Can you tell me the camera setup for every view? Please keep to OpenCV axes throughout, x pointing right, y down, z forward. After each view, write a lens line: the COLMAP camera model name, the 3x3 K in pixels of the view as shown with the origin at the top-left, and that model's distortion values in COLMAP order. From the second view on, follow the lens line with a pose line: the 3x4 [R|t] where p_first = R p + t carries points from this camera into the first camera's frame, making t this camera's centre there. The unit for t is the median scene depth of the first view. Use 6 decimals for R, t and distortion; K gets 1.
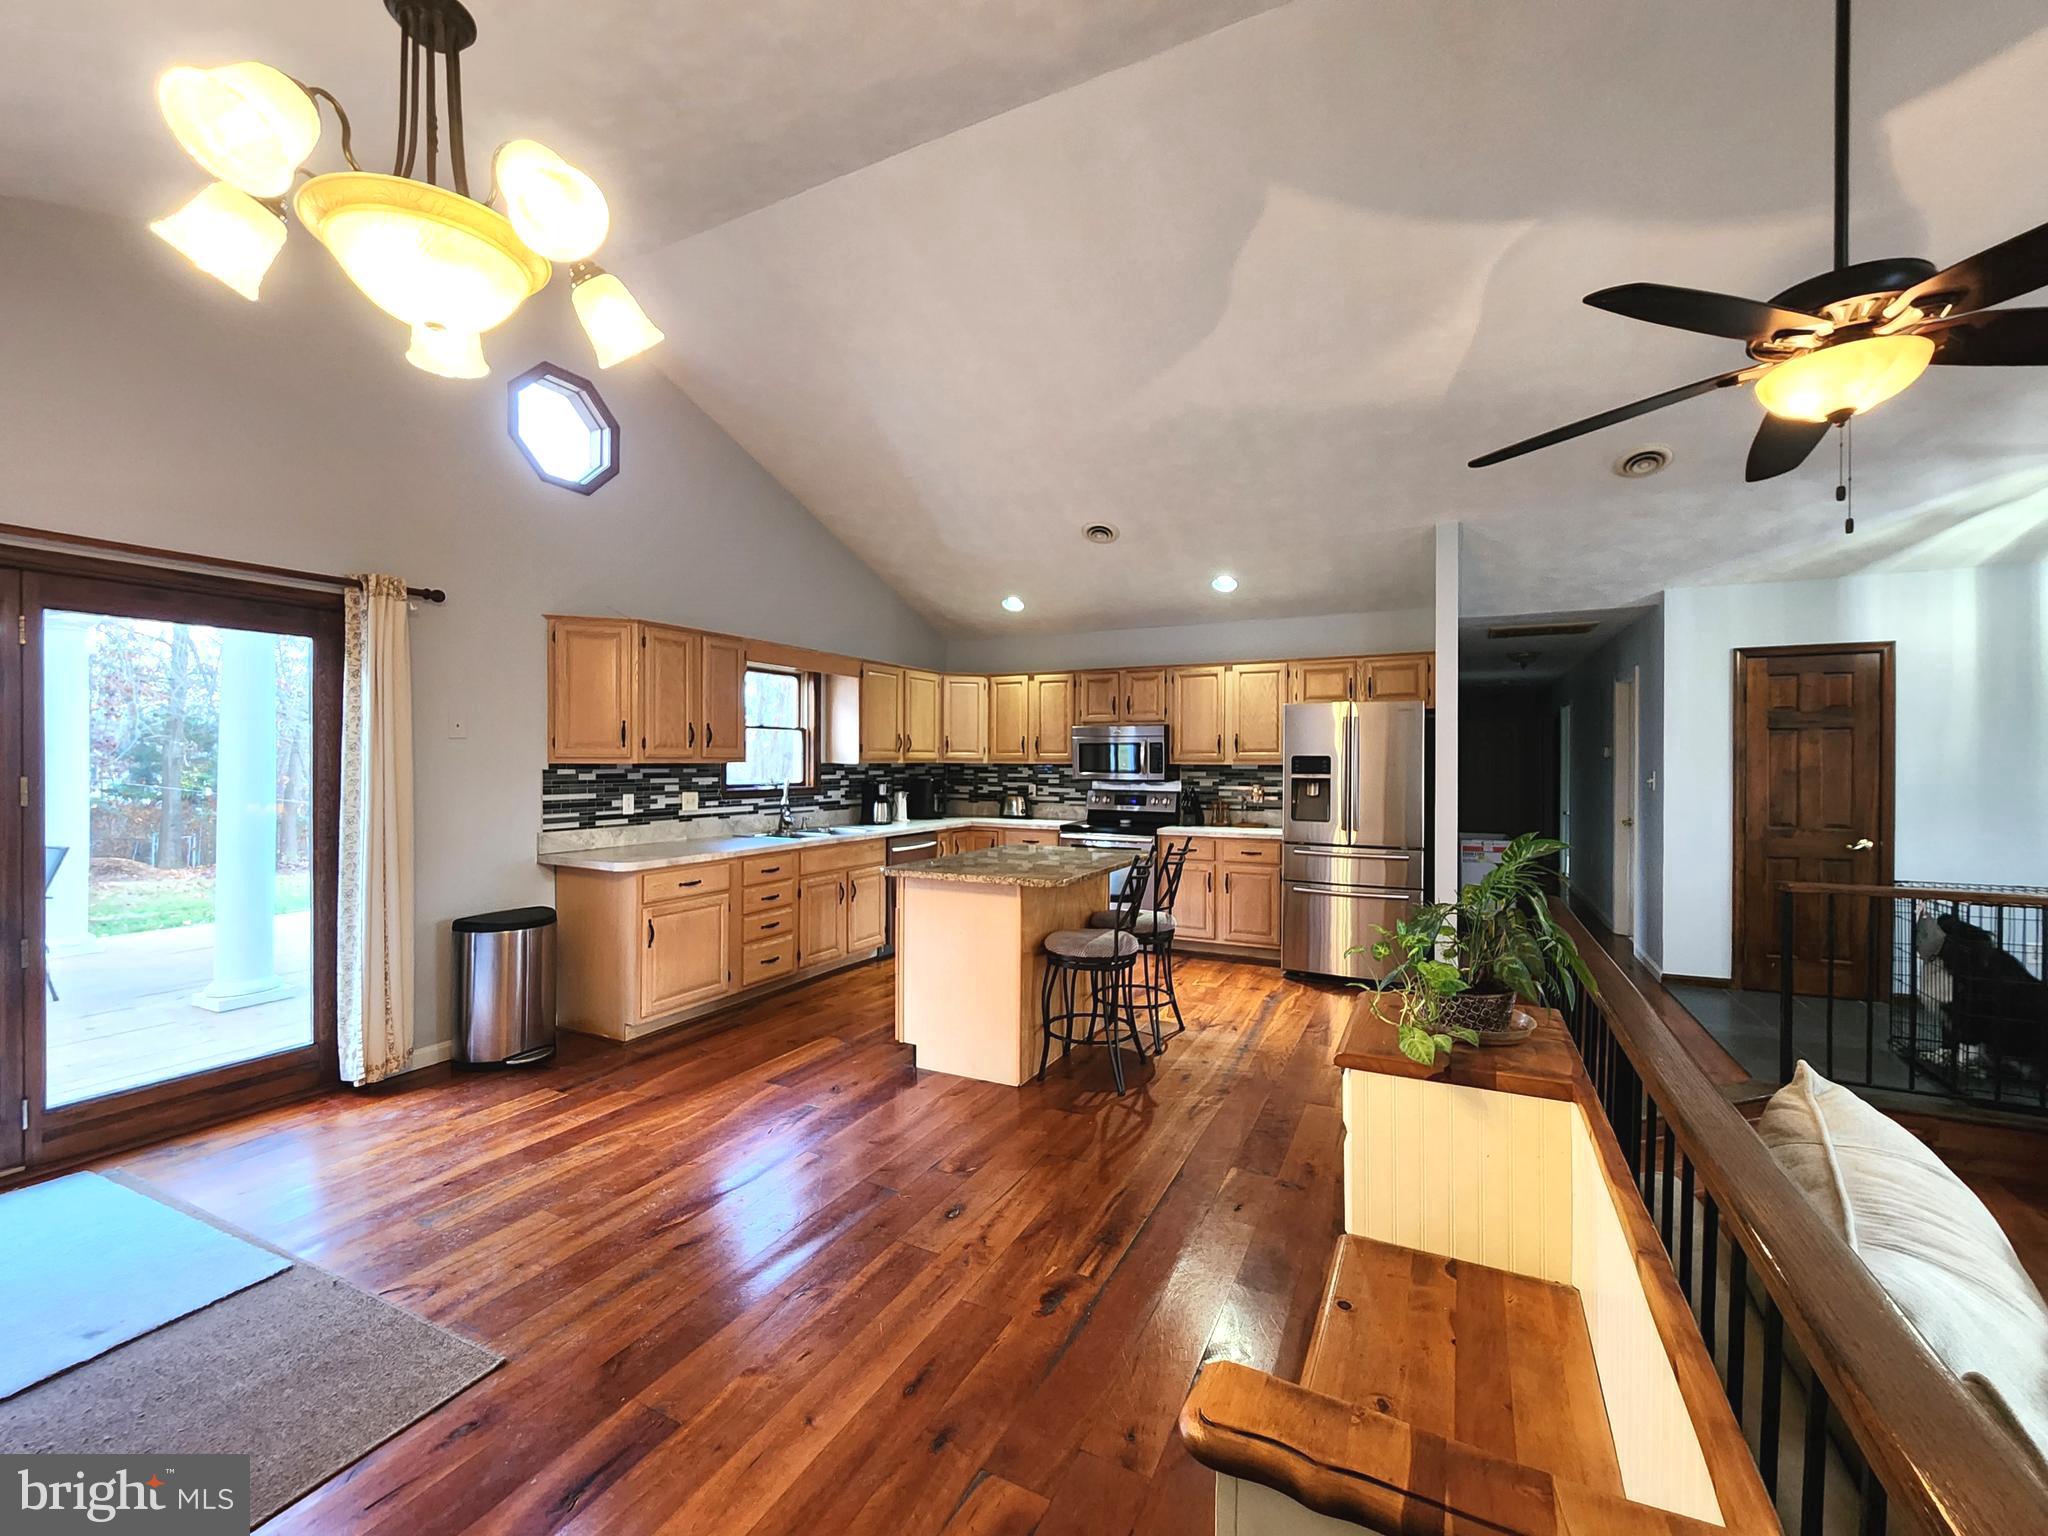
lens RADIAL K [[849.1, 0, 1029.4], [0, 849.1, 753.6], [0, 0, 1]] dist [-0.002306, 0.000973]
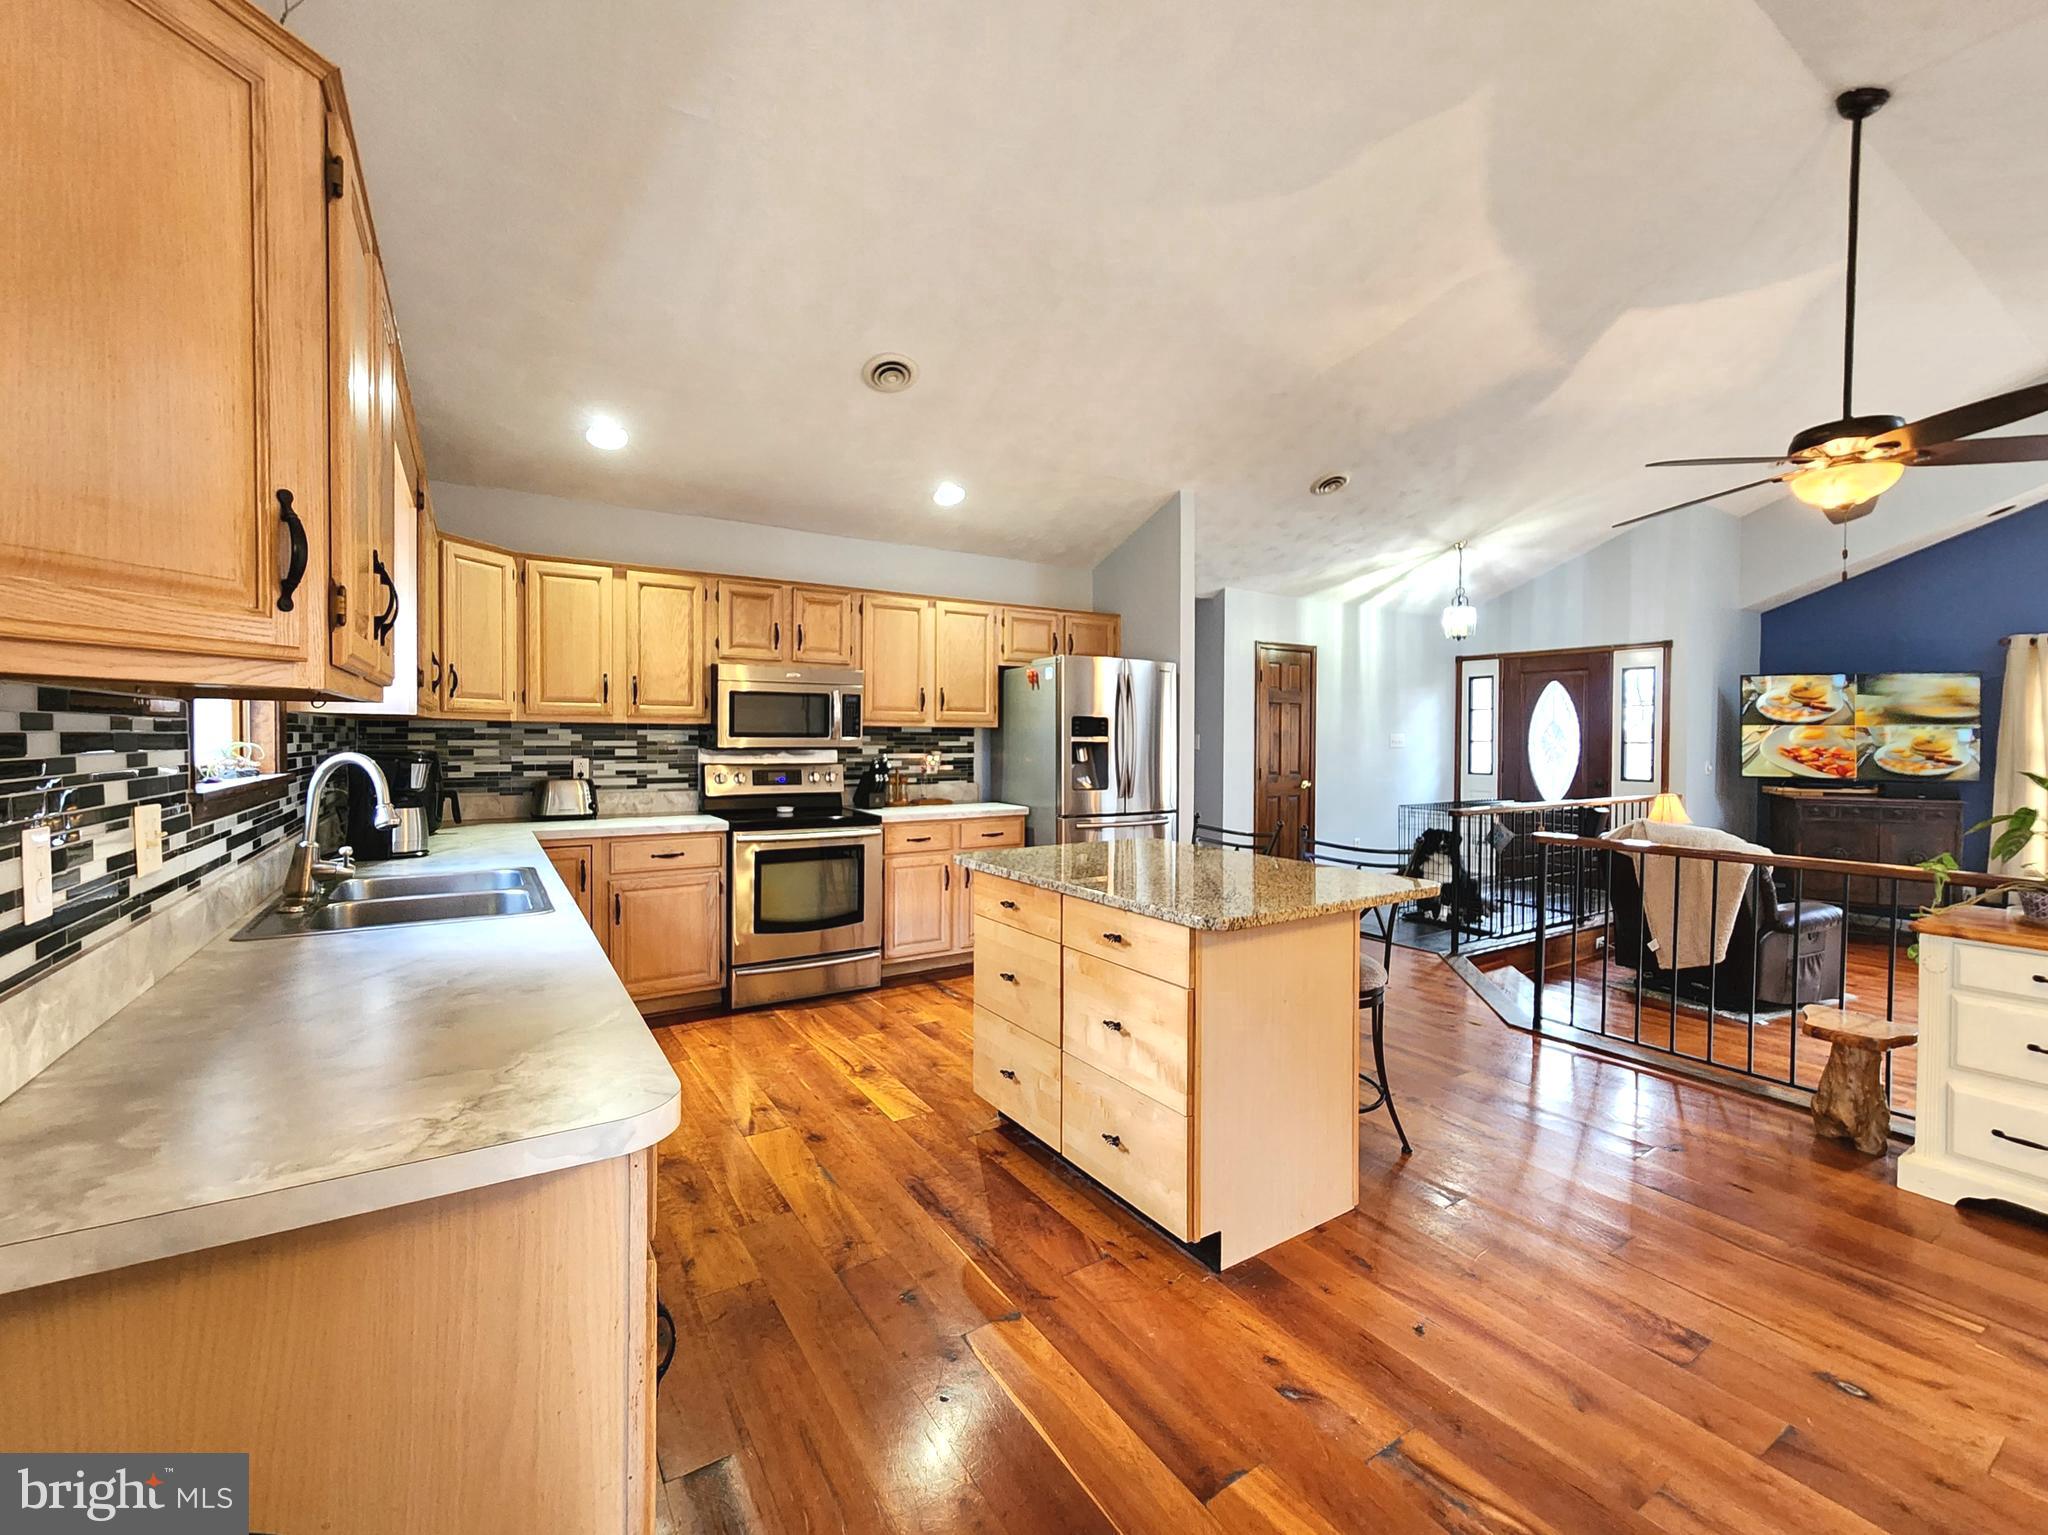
lens RADIAL K [[849.1, 0, 1054.3], [0, 849.1, 760.8], [0, 0, 1]] dist [-0.002306, 0.000973]
pose [[0.494415, -0.024522, 0.868880, -0.495178], [-0.013190, 0.999275, 0.035708, 0.019041], [-0.869126, -0.029115, 0.493733, 0.635394]]
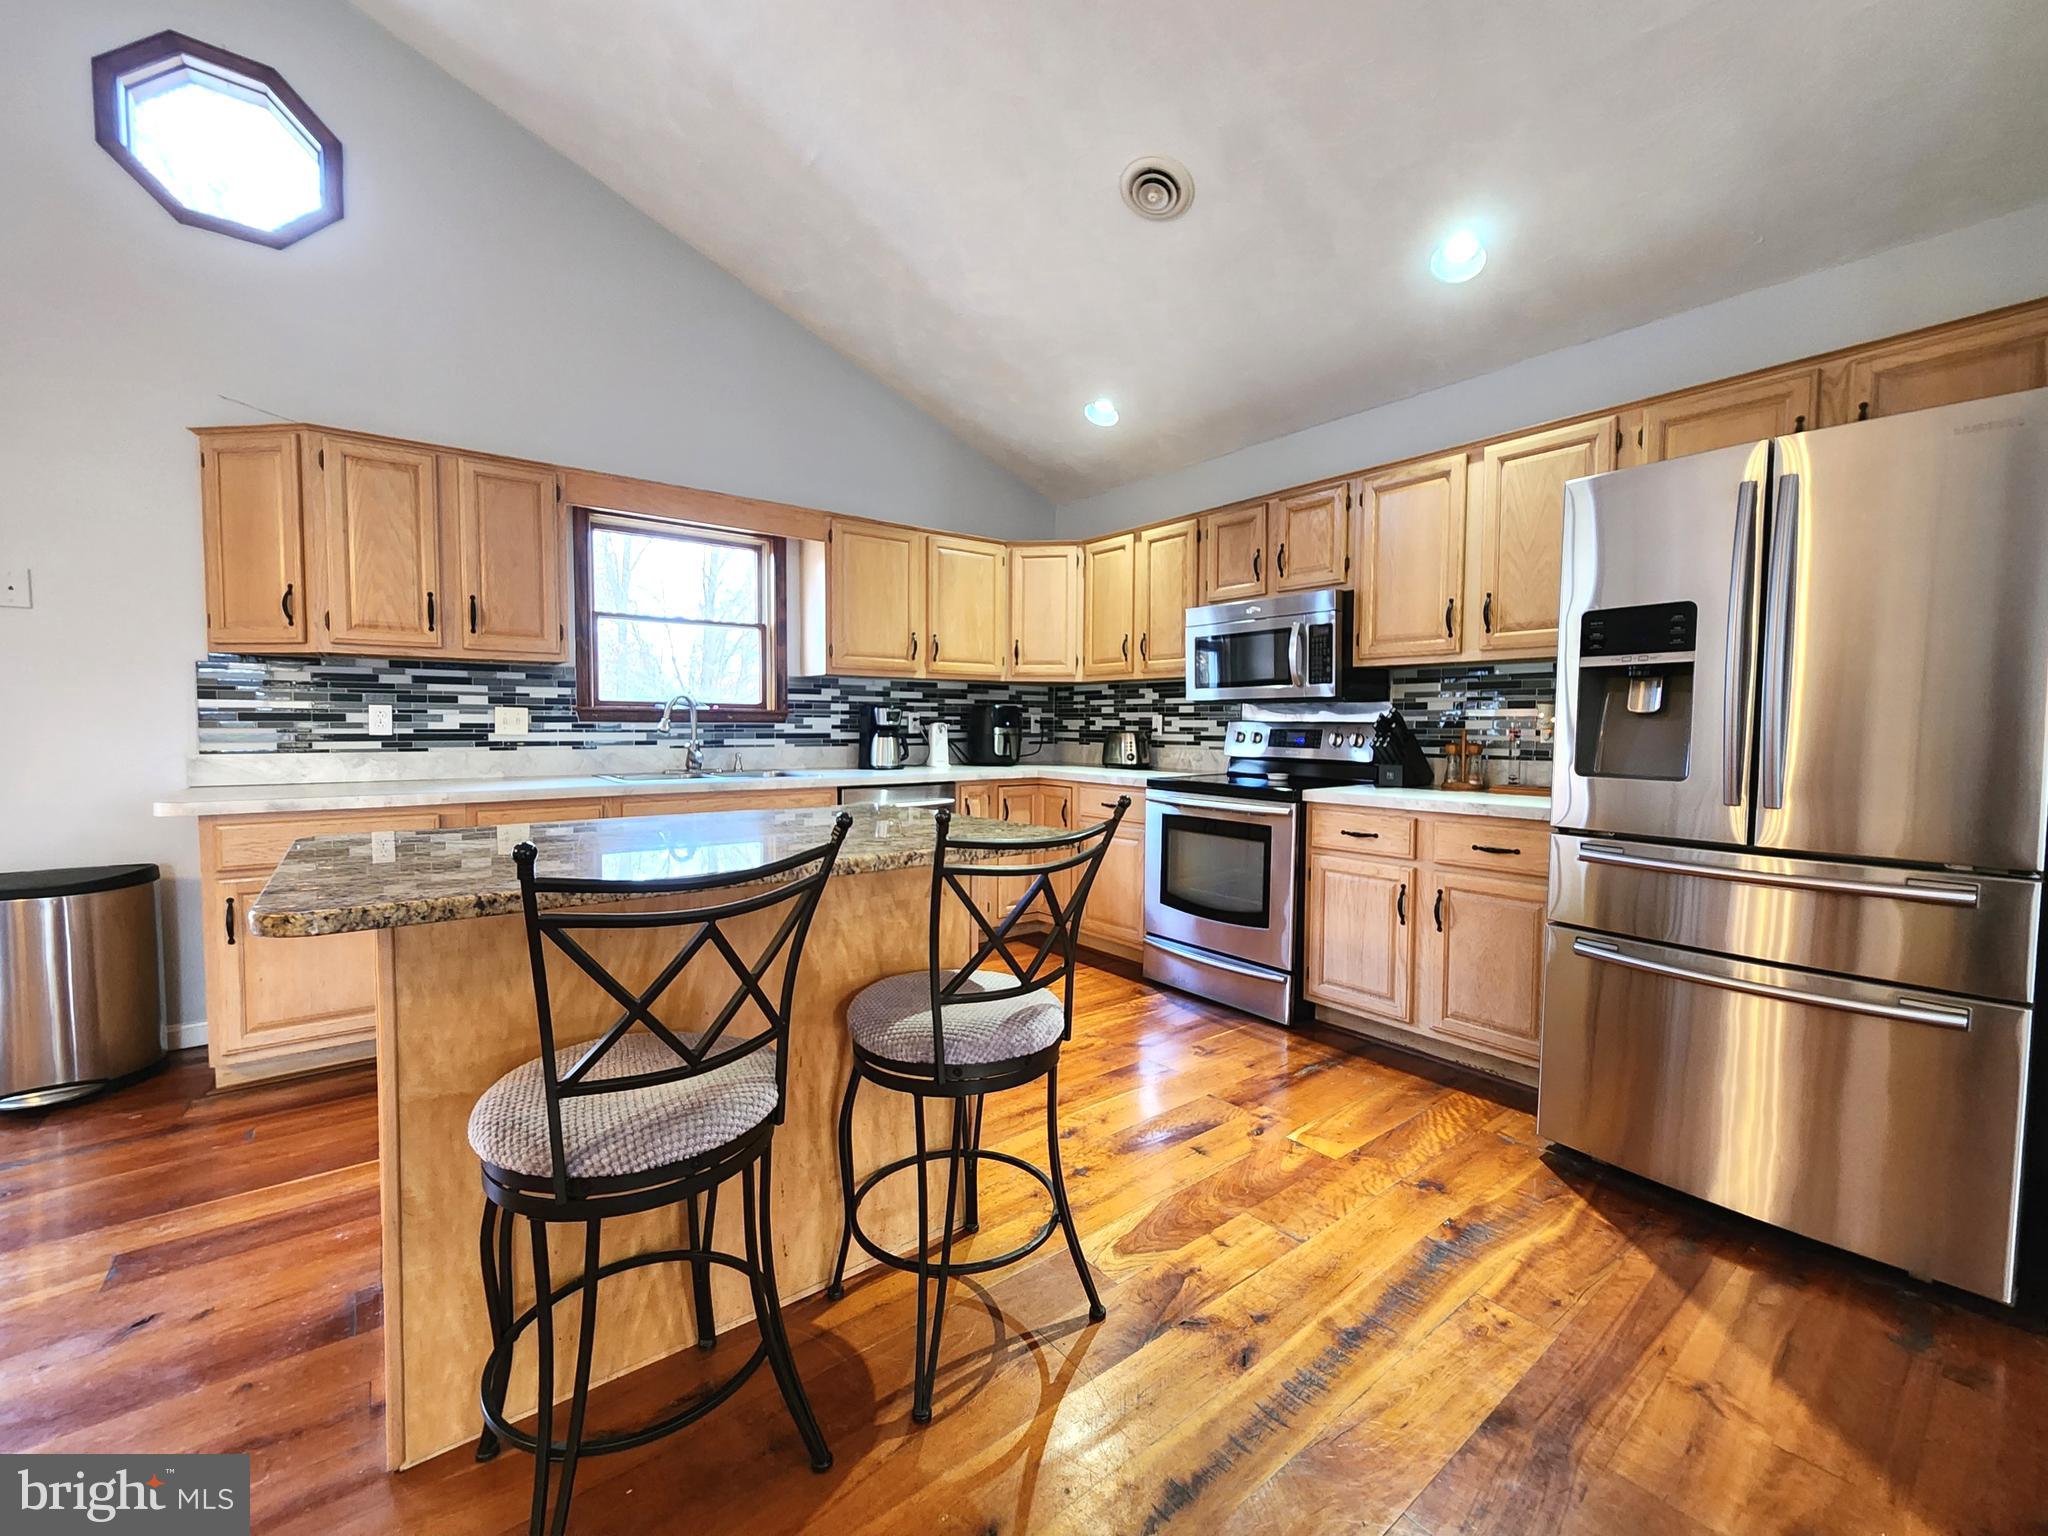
lens RADIAL K [[849.1, 0, 1024.7], [0, 849.1, 754.6], [0, 0, 1]] dist [-0.002306, 0.000973]
pose [[0.903838, 0.016581, -0.427554, 0.265680], [0.001820, 0.999091, 0.042593, 0.056192], [0.427871, -0.039275, 0.902986, 0.576209]]
